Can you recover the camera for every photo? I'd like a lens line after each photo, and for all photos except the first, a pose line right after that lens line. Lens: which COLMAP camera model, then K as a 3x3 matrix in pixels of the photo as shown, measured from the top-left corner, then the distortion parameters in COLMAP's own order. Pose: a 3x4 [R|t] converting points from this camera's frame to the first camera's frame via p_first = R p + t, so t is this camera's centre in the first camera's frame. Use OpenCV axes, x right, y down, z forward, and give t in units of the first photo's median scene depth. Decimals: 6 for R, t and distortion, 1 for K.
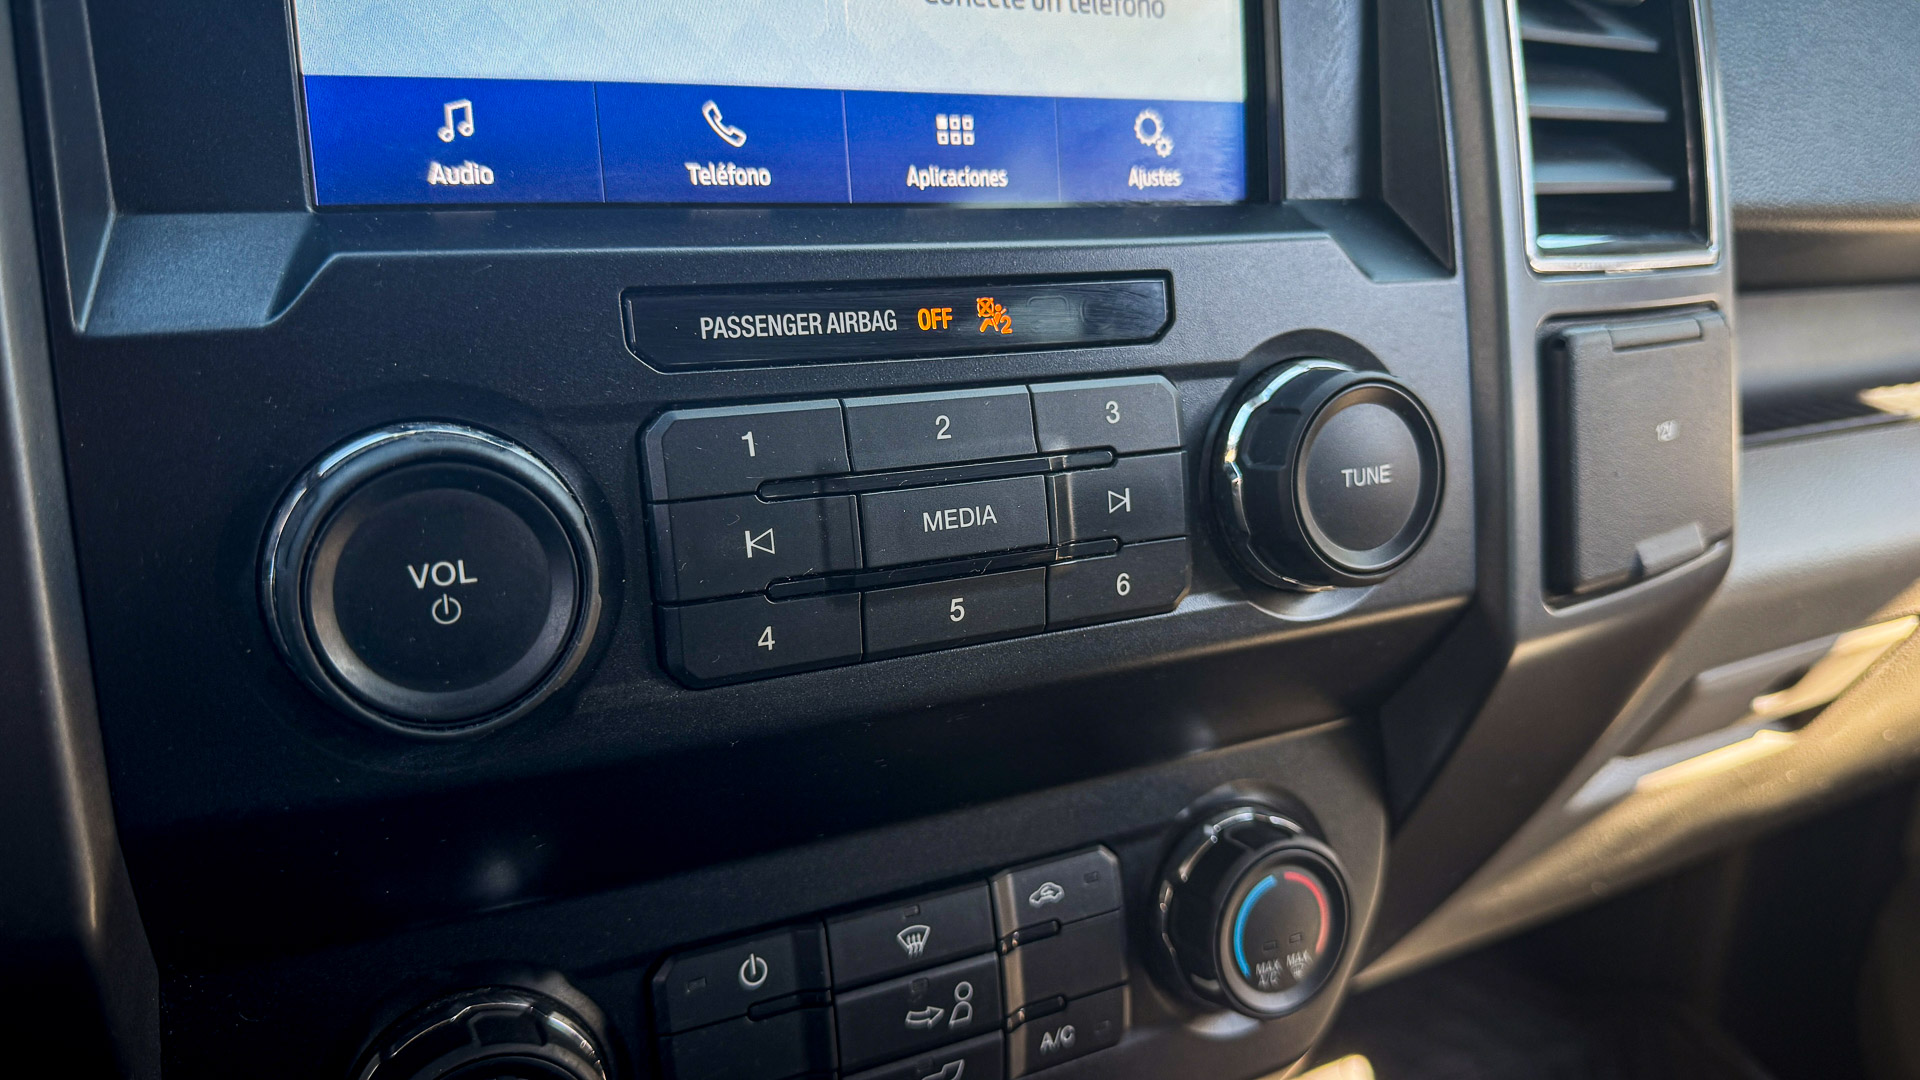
lens RADIAL K [[1441.6, 0, 981.7], [0, 1441.6, 542.0], [0, 0, 1]] dist [0.148492, -0.428022]
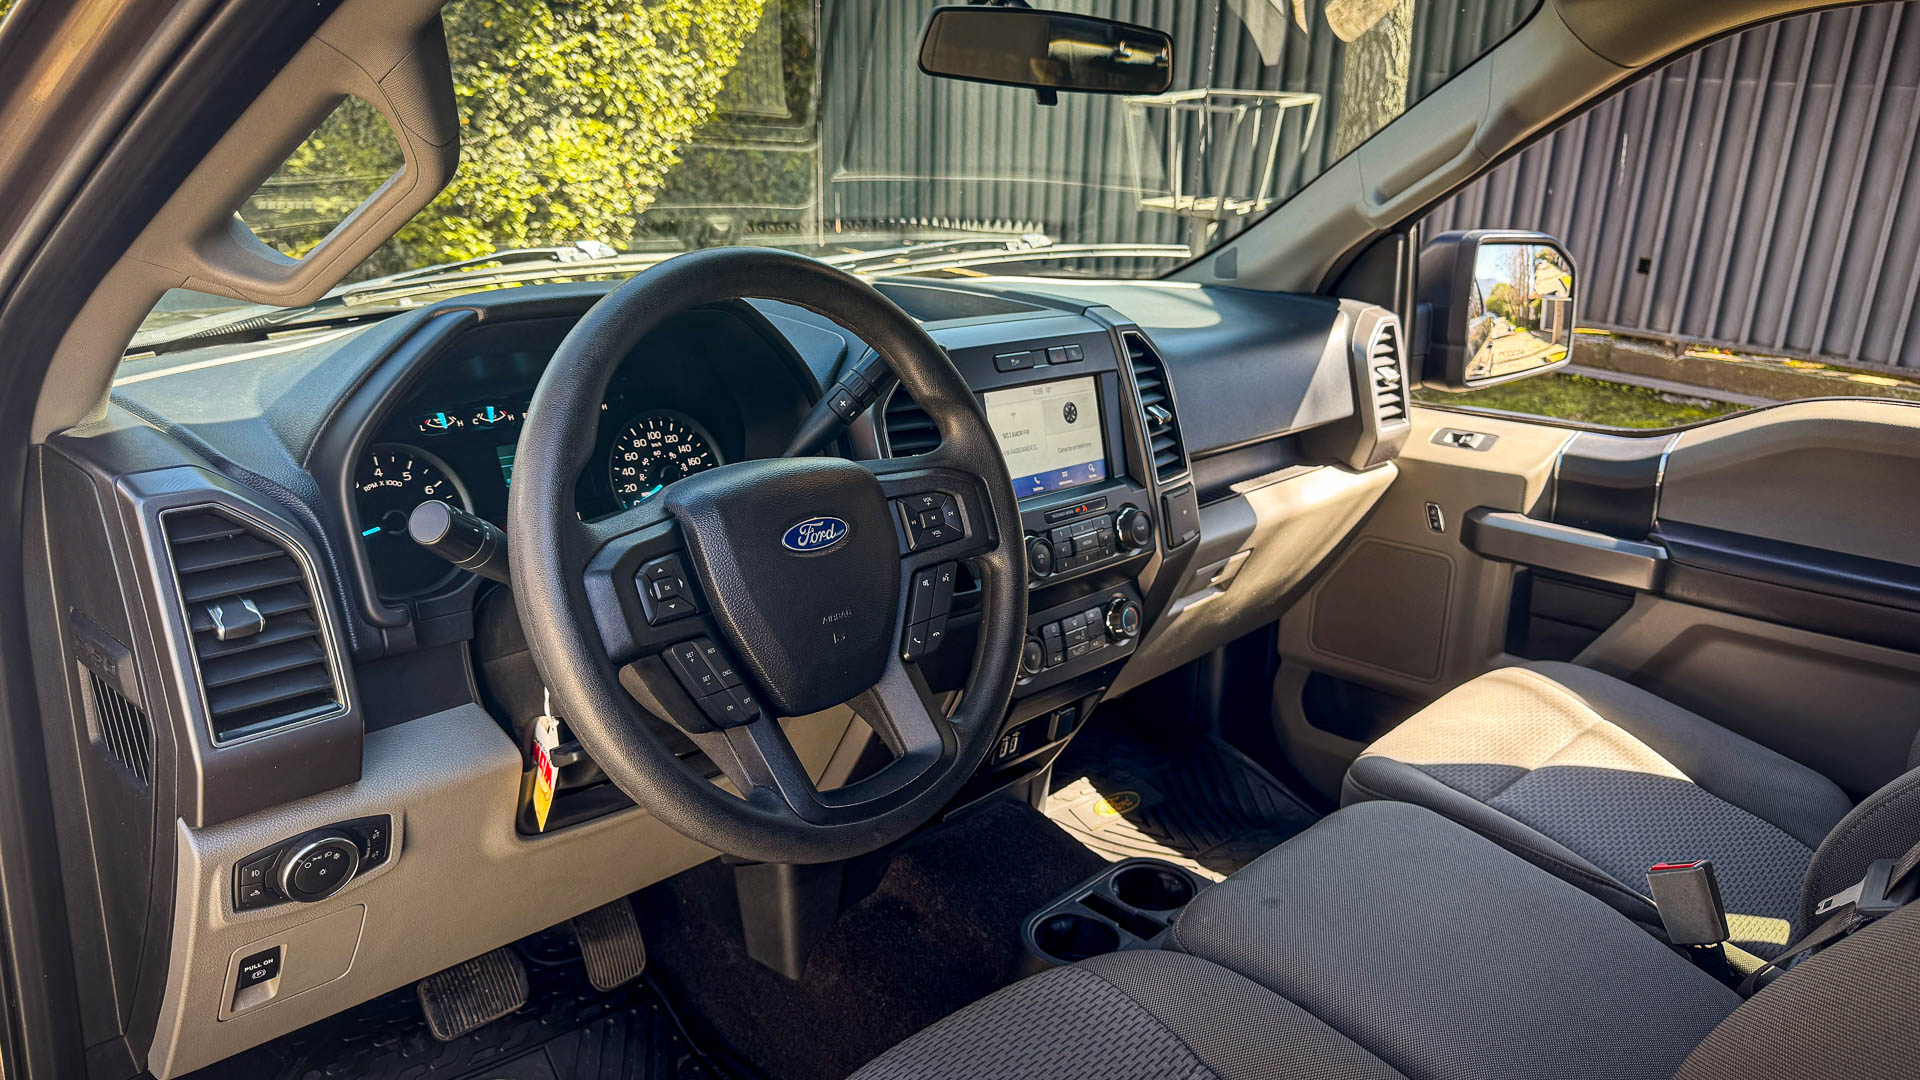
lens RADIAL K [[1340.7, 0, 967.0], [0, 1340.7, 533.2], [0, 0, 1]] dist [0.071186, -0.002048]
pose [[0.942465, -0.113349, 0.314503, -1.923377], [0.130089, 0.990964, -0.032682, 0.052926], [-0.307957, 0.071715, 0.948694, -3.559785]]
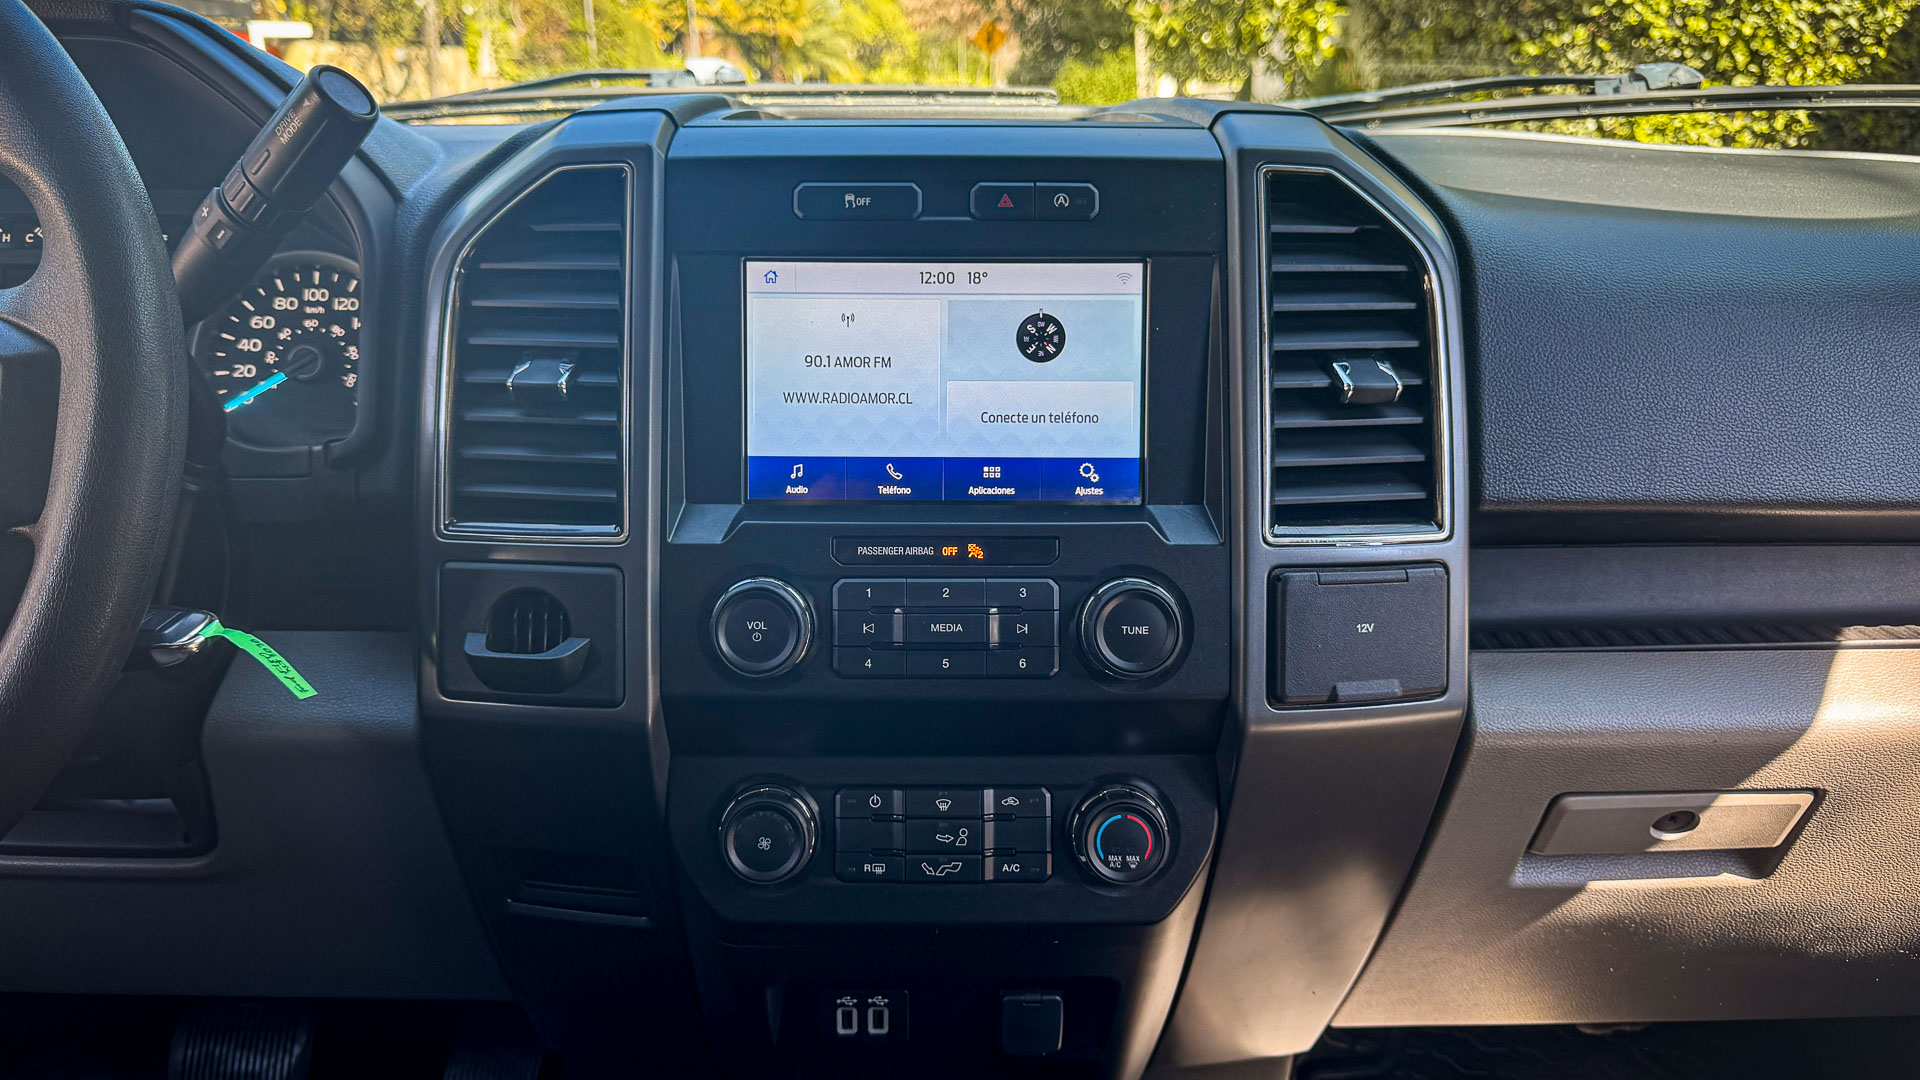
lens RADIAL K [[1451.9, 0, 909.6], [0, 1451.9, 557.1], [0, 0, 1]] dist [0.111850, -0.145347]
pose [[0.889148, 0.079019, -0.450745, 0.941181], [-0.113750, 0.992228, -0.050441, -0.003154], [0.443256, 0.096122, 0.891226, -1.182880]]
